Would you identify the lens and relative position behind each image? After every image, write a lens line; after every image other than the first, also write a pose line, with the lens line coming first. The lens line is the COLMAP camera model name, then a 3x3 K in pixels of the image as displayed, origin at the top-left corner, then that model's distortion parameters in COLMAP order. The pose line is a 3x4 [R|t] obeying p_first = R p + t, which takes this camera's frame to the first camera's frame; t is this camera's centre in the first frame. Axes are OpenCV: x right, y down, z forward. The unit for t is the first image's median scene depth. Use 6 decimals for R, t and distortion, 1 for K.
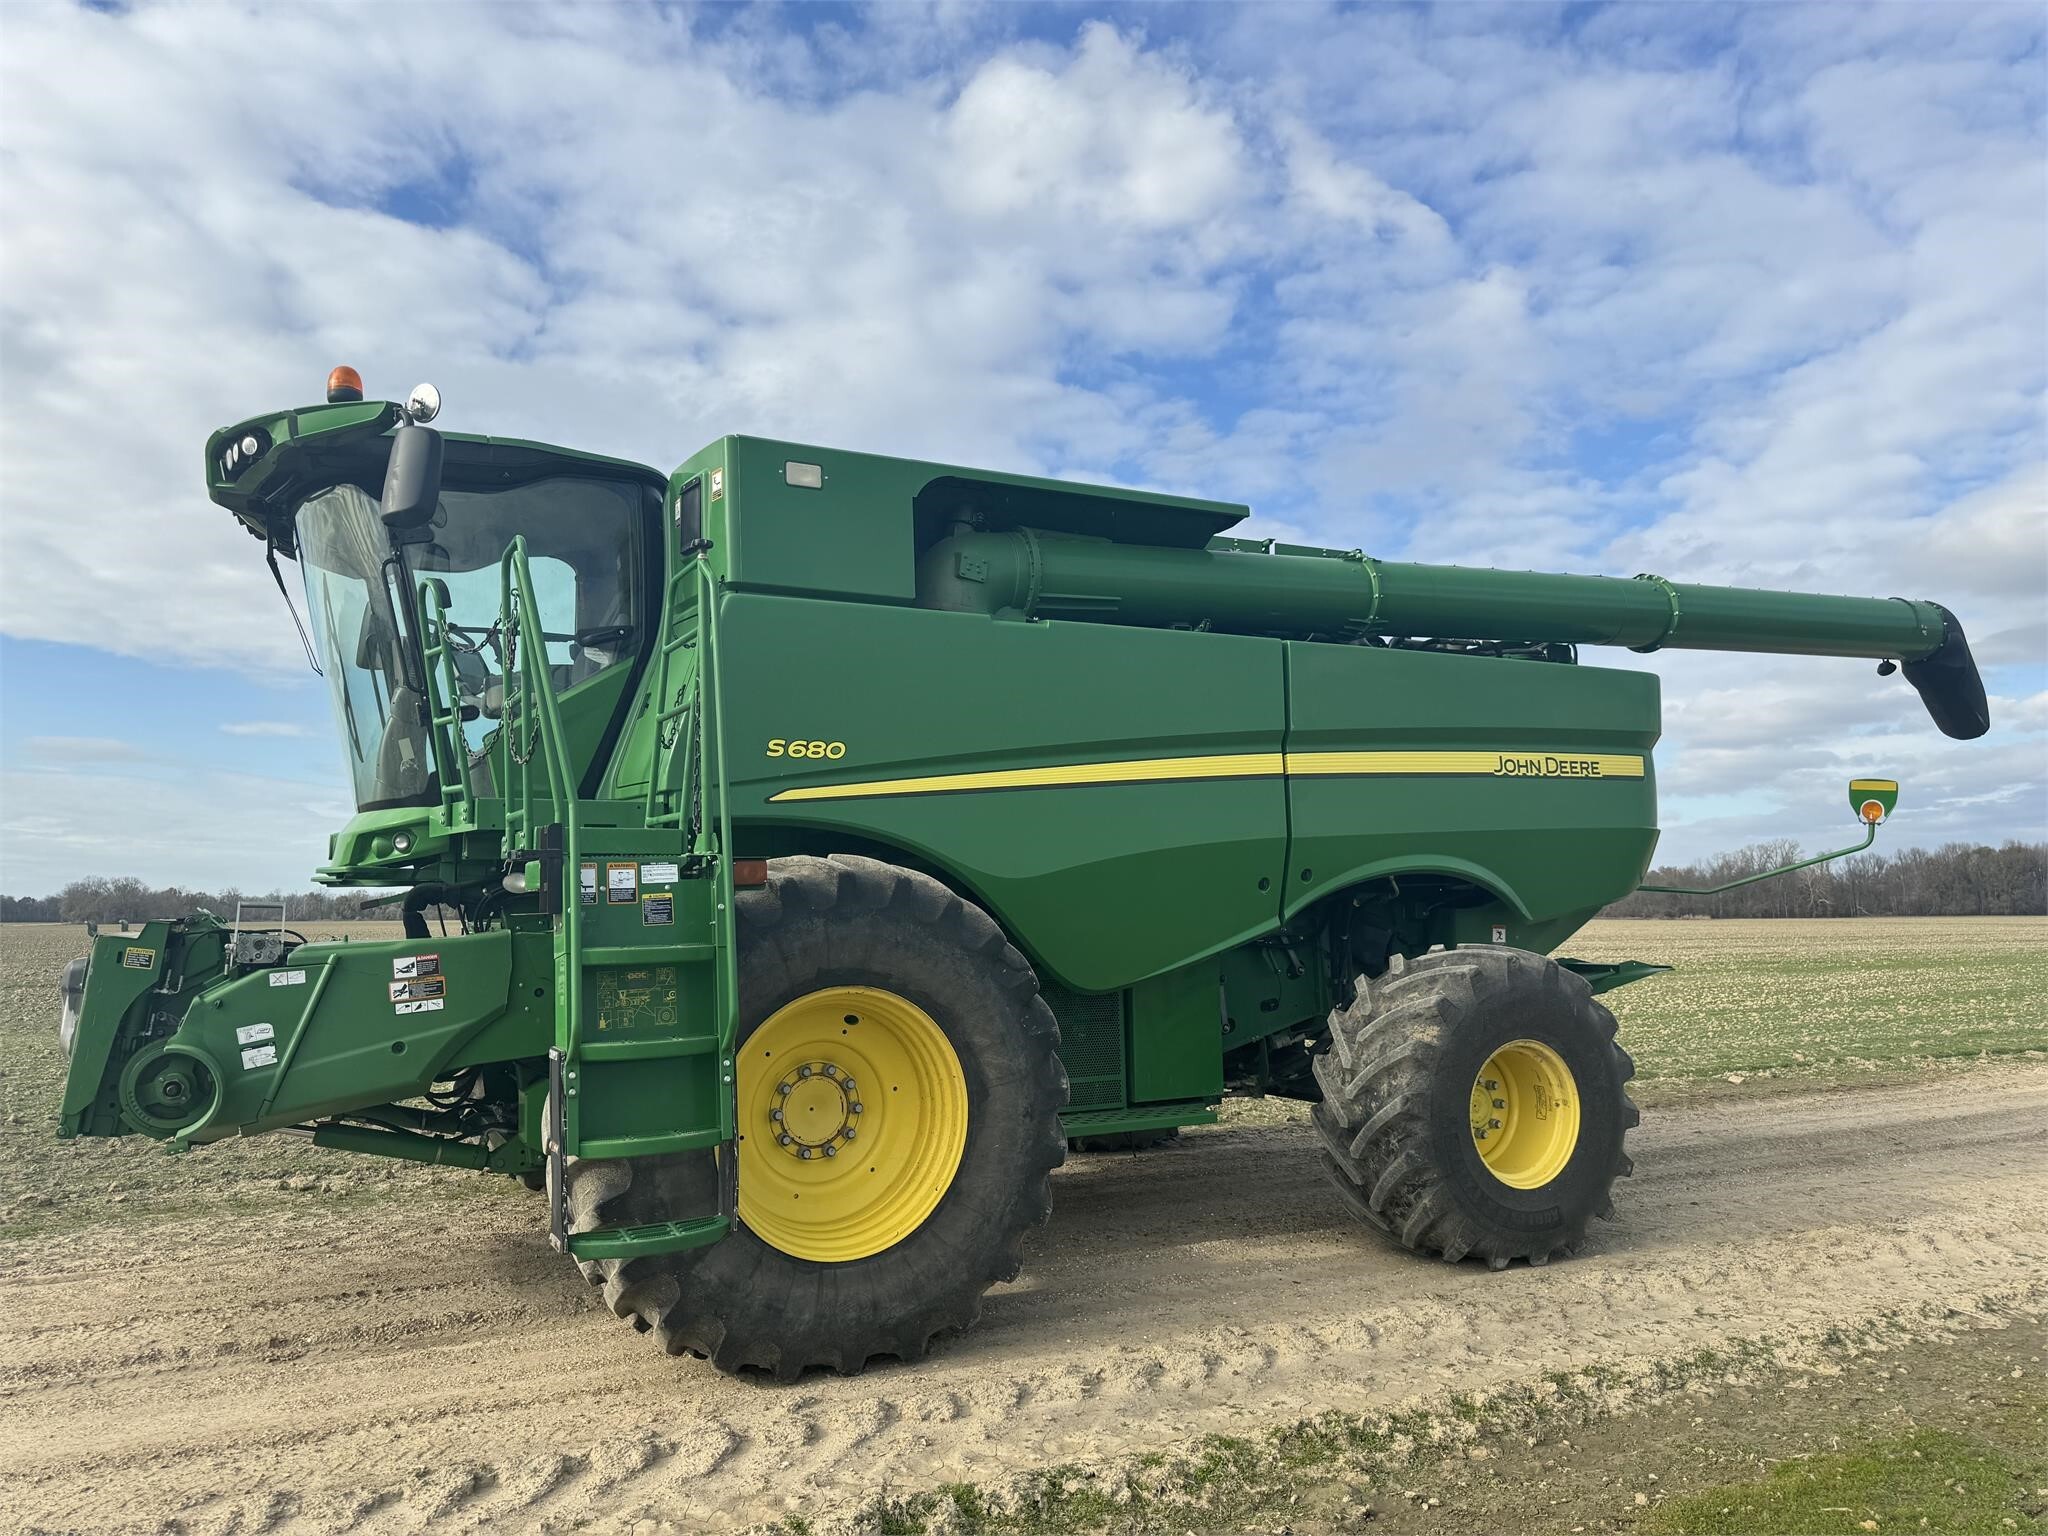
lens RADIAL K [[1430.4, 0, 1016.2], [0, 1430.4, 762.5], [0, 0, 1]] dist [0.100116, -0.156854]
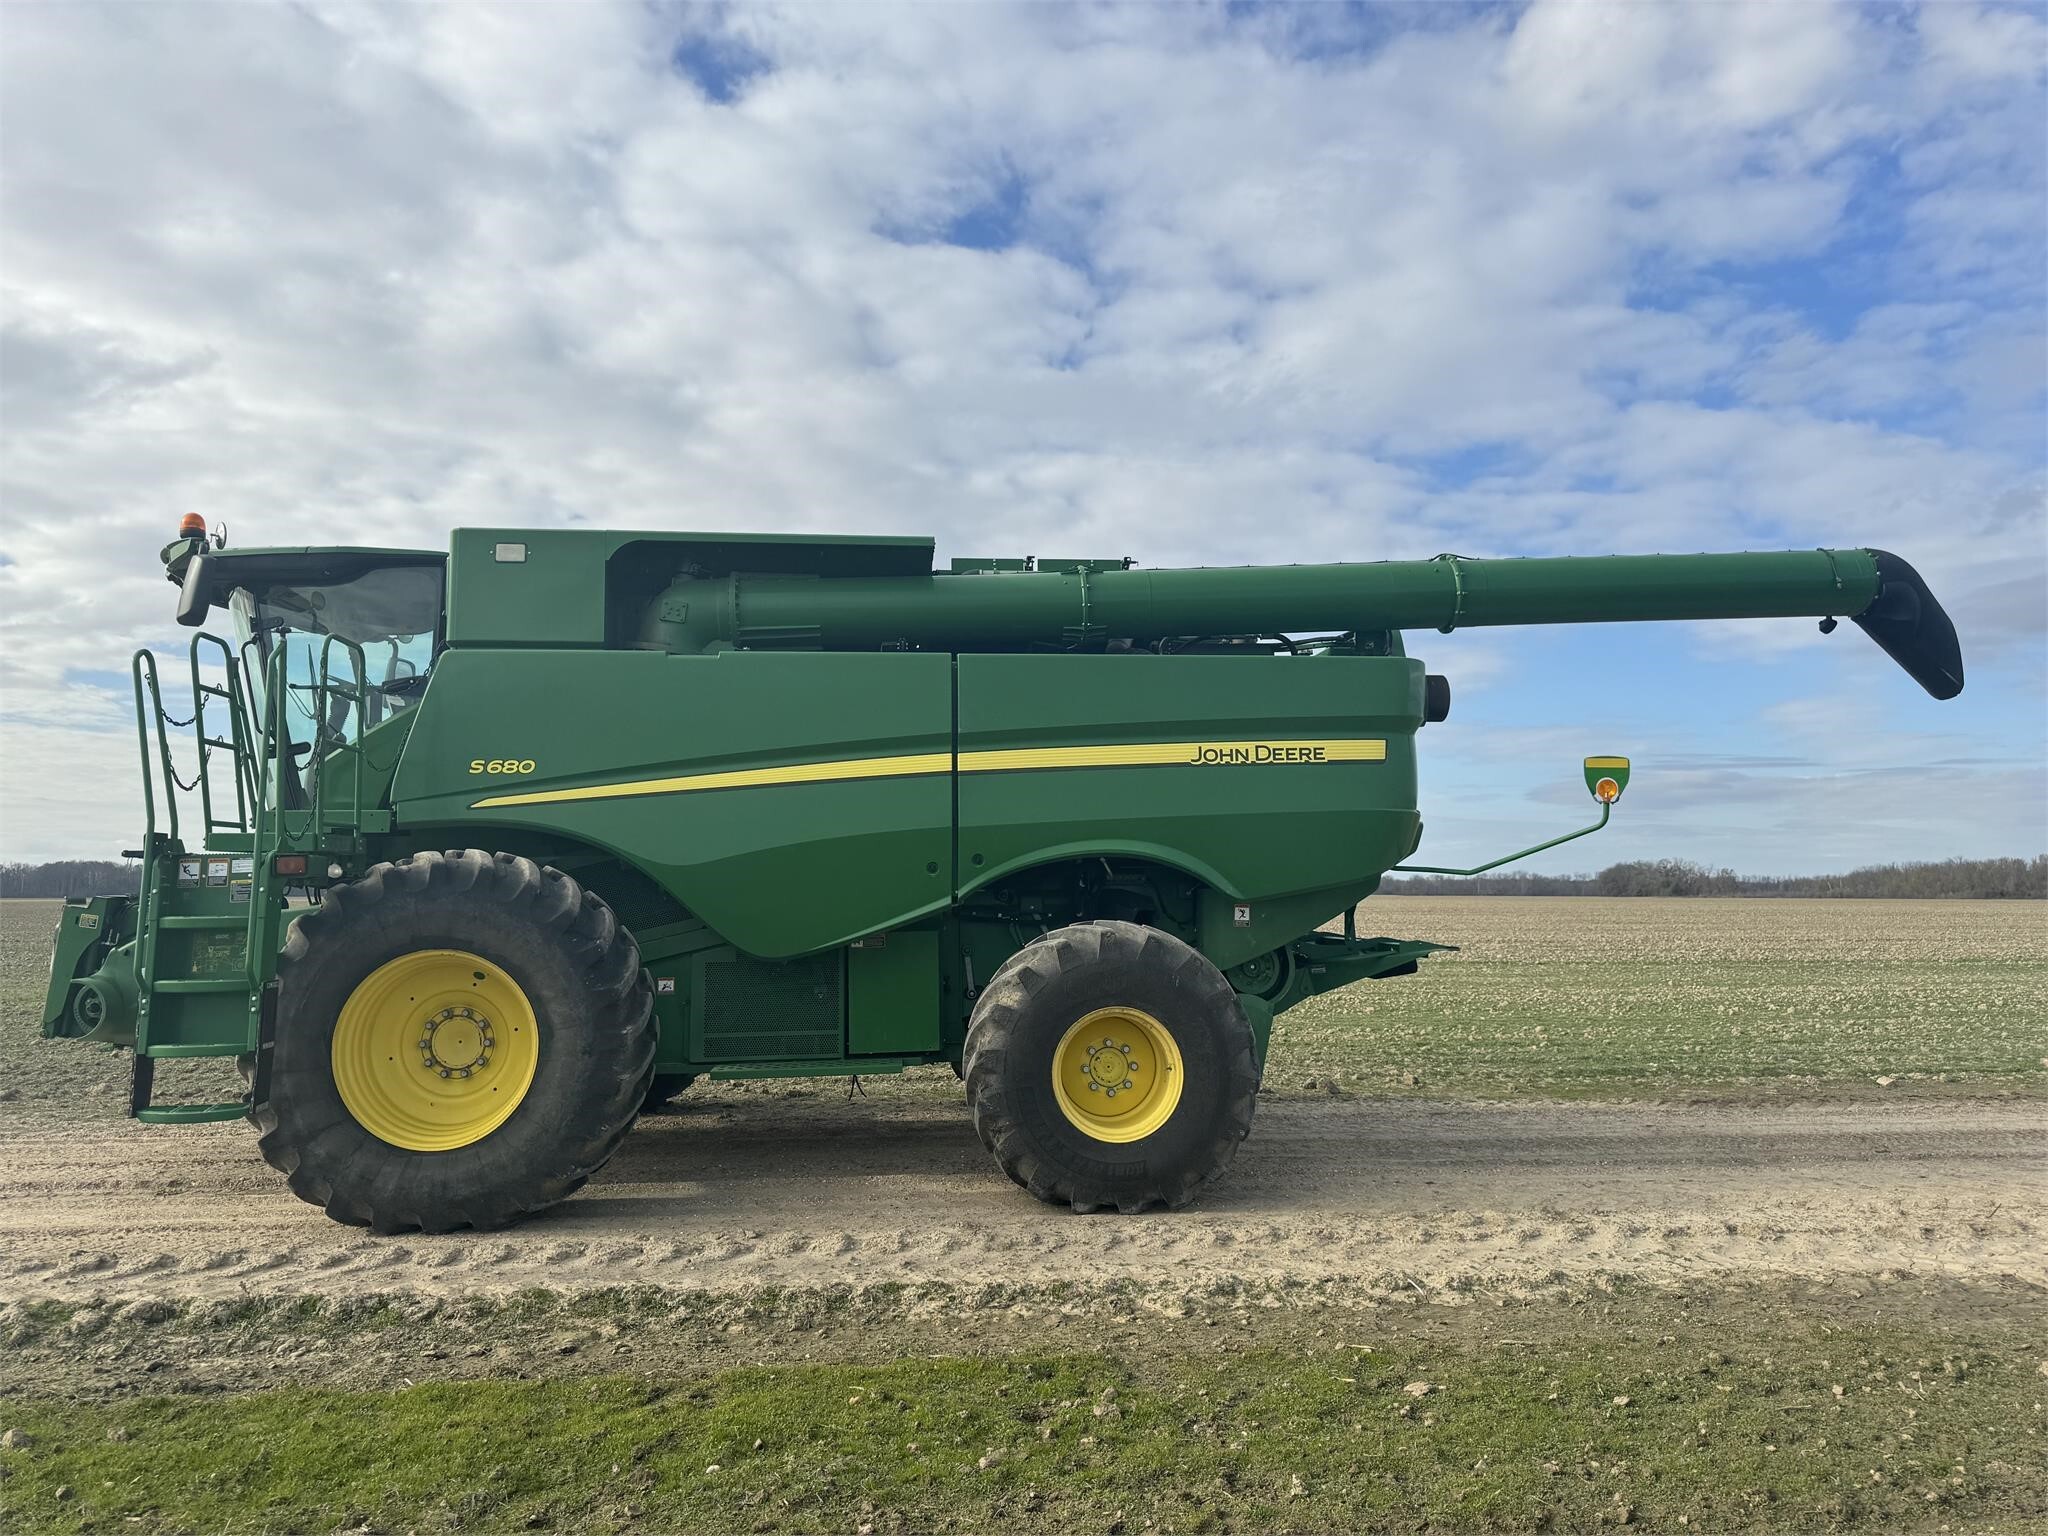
lens RADIAL K [[1450.2, 0, 1022.4], [0, 1450.2, 754.9], [0, 0, 1]] dist [0.085947, -0.110091]
pose [[0.935664, -0.031114, -0.351519, 0.683818], [0.034471, 0.999400, 0.003295, -0.007383], [0.351205, -0.015200, 0.936175, -0.063260]]
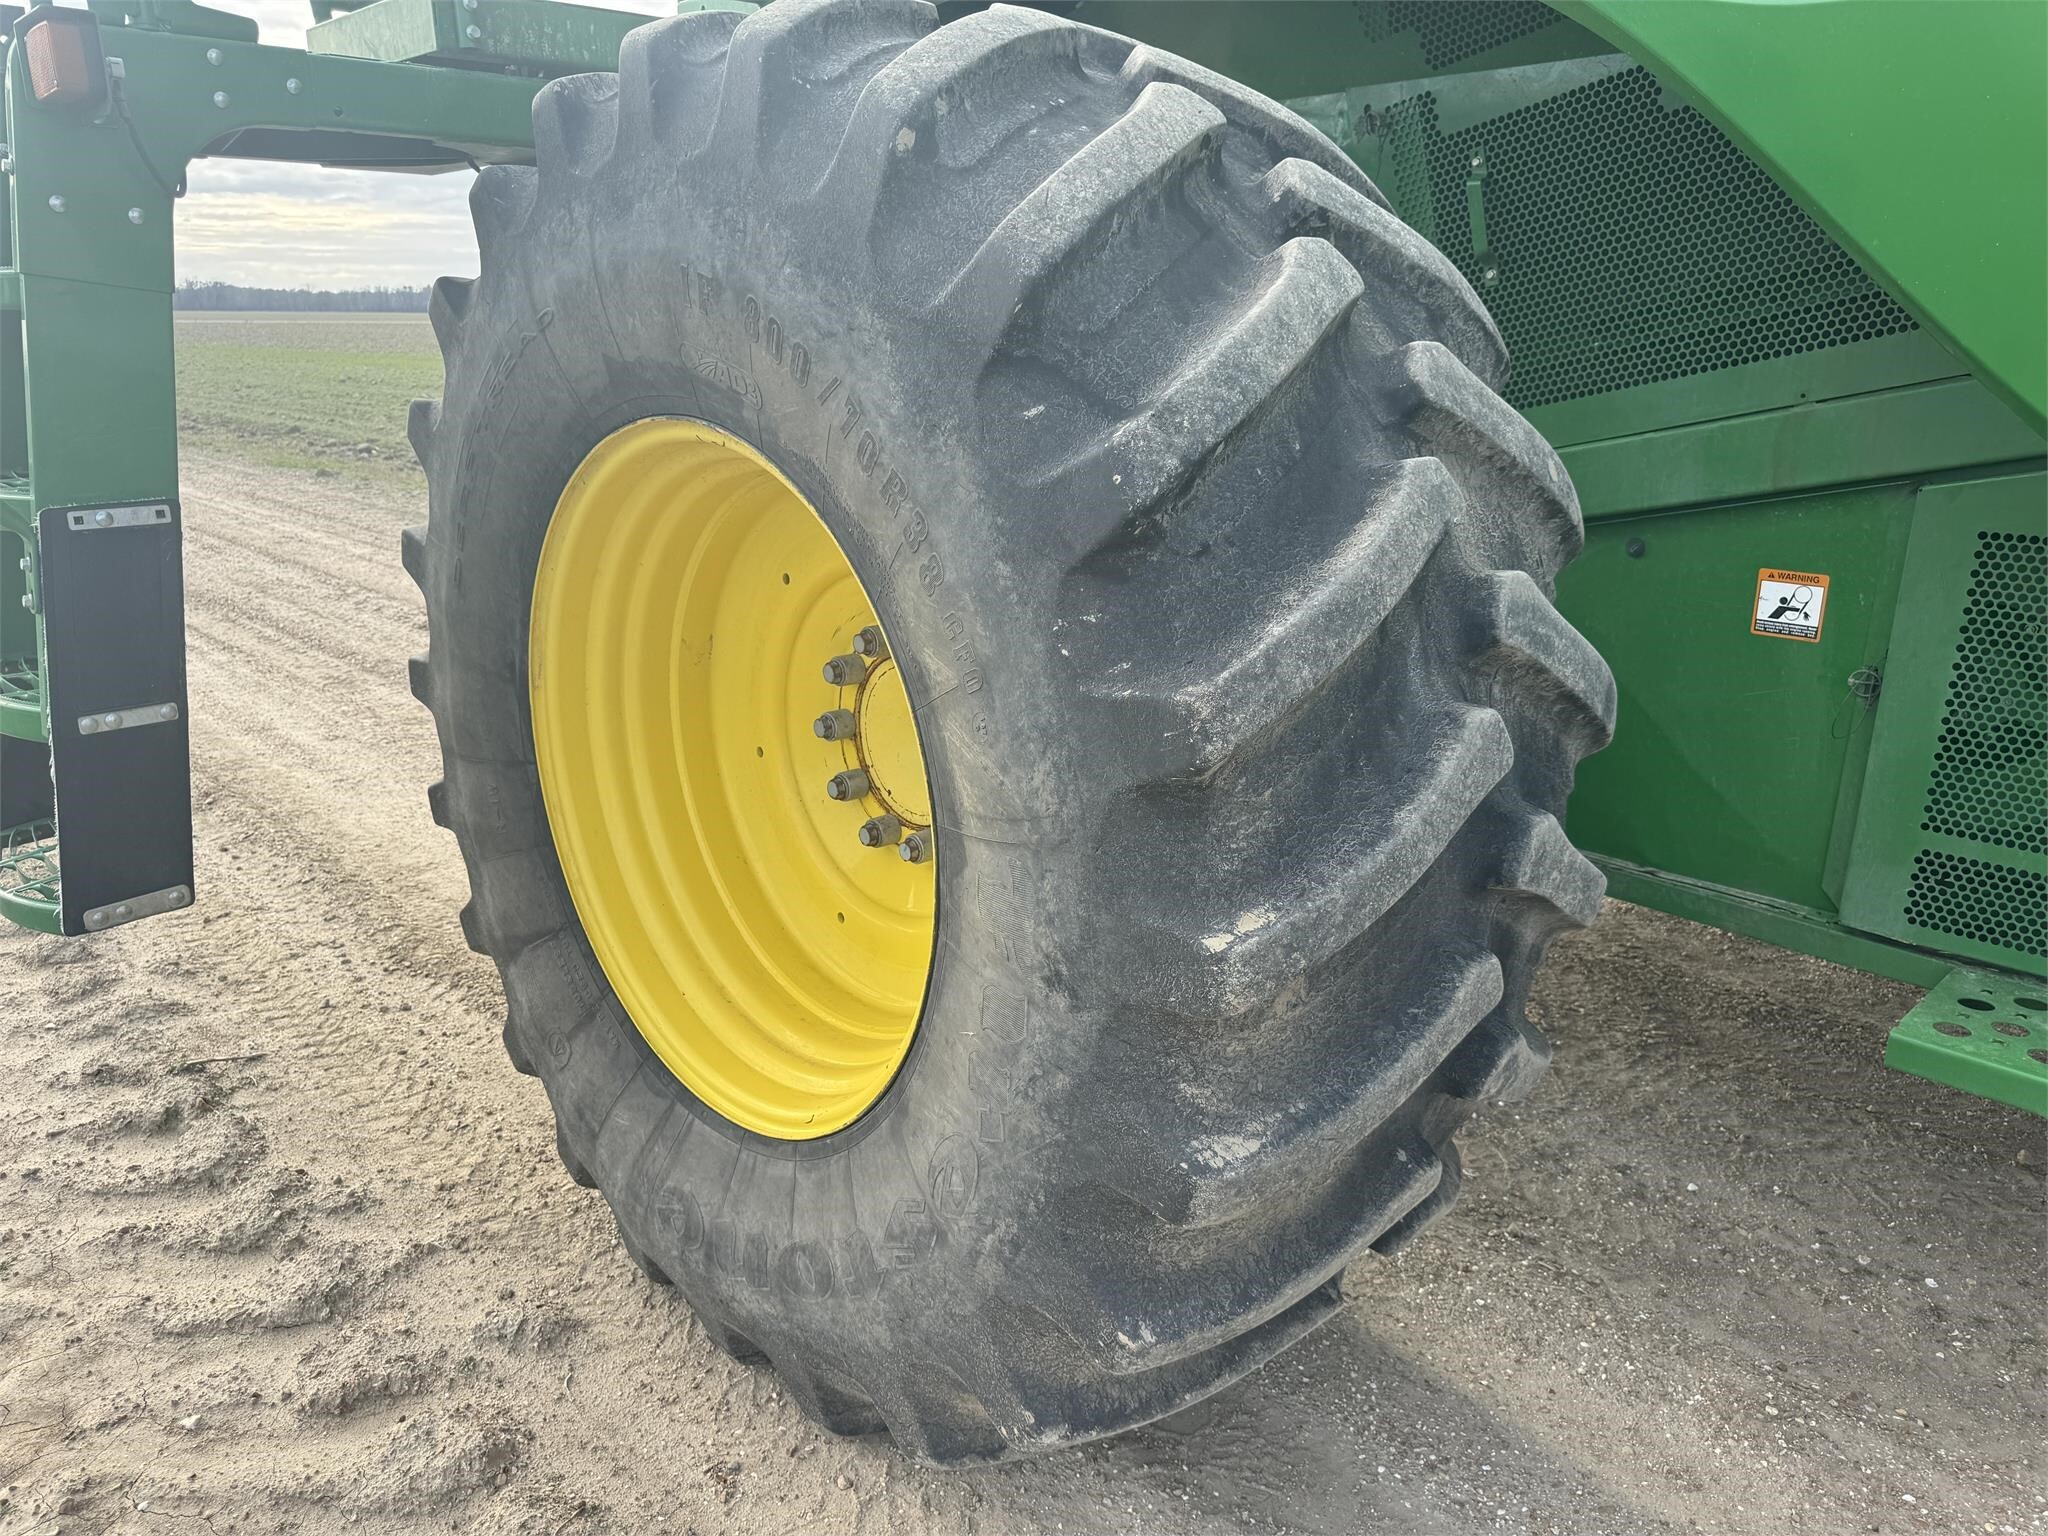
lens RADIAL K [[1458.4, 0, 1008.2], [0, 1458.4, 797.8], [0, 0, 1]] dist [0.003424, -0.002419]
pose [[0.301969, 0.305906, -0.902904, 0.188611], [0.093516, 0.933045, 0.347393, 0.100595], [0.948720, -0.189338, 0.253144, 0.763216]]
